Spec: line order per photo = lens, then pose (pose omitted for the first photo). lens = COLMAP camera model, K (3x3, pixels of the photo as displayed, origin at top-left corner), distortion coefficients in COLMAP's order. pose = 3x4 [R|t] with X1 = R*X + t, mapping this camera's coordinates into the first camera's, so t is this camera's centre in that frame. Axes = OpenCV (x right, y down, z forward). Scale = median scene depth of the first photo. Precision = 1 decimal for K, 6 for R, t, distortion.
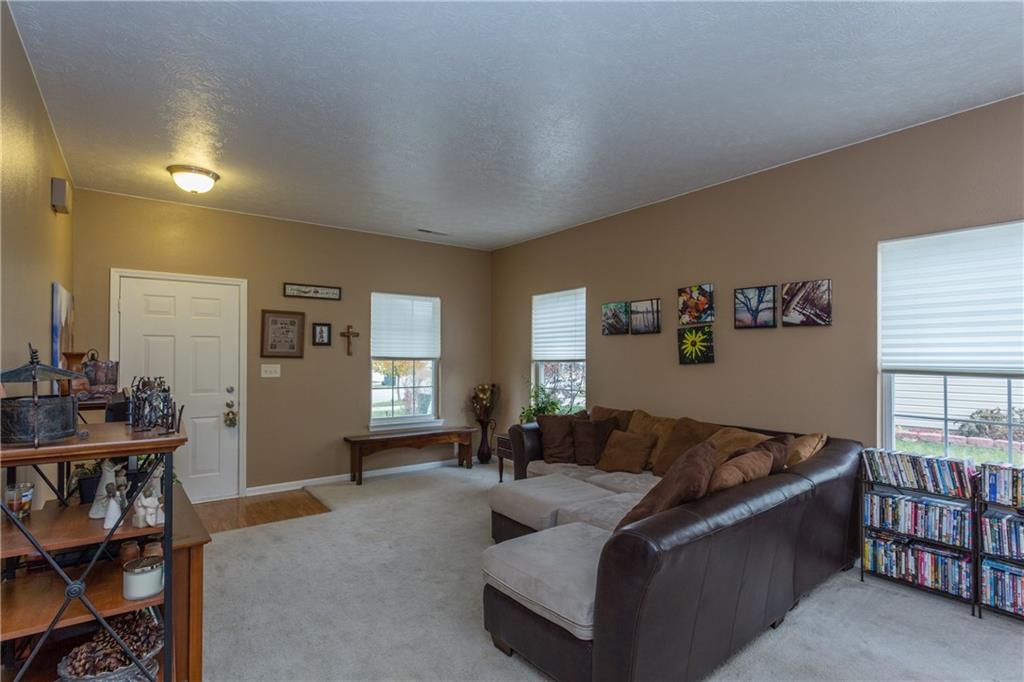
lens RADIAL K [[493.6, 0, 508.7], [0, 493.6, 342.7], [0, 0, 1]] dist [-0.000595, 0.001091]
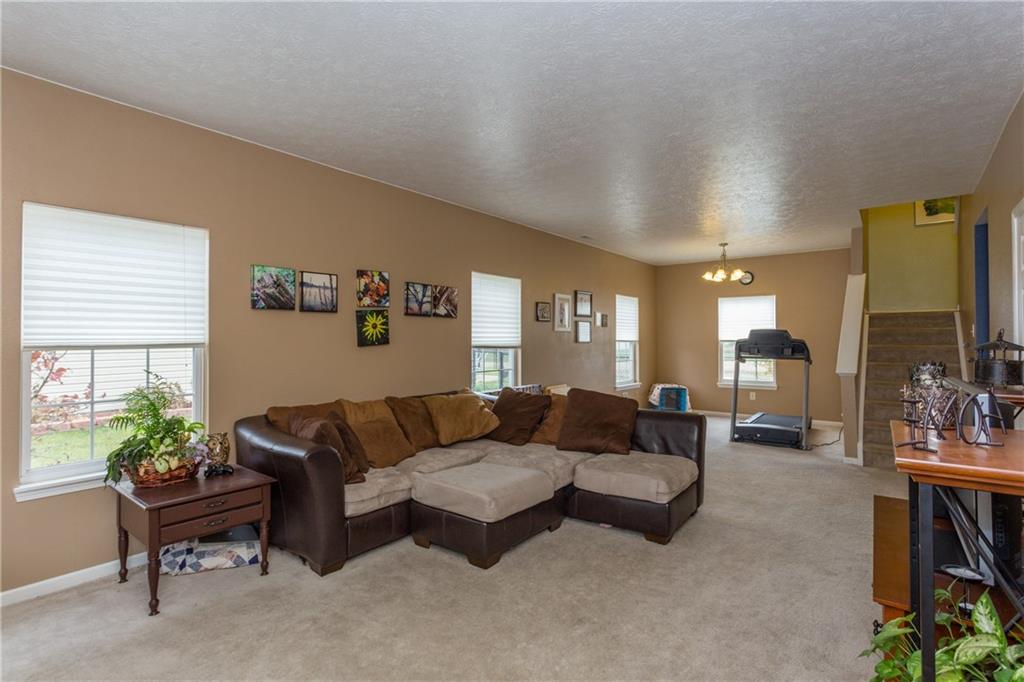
lens RADIAL K [[493.6, 0, 507.7], [0, 493.6, 329.9], [0, 0, 1]] dist [-0.000595, 0.001091]
pose [[-0.245214, 0.000224, 0.969469, -0.706096], [-0.042832, 0.999021, -0.011064, 0.009239], [-0.968522, -0.044237, -0.244964, 0.983344]]
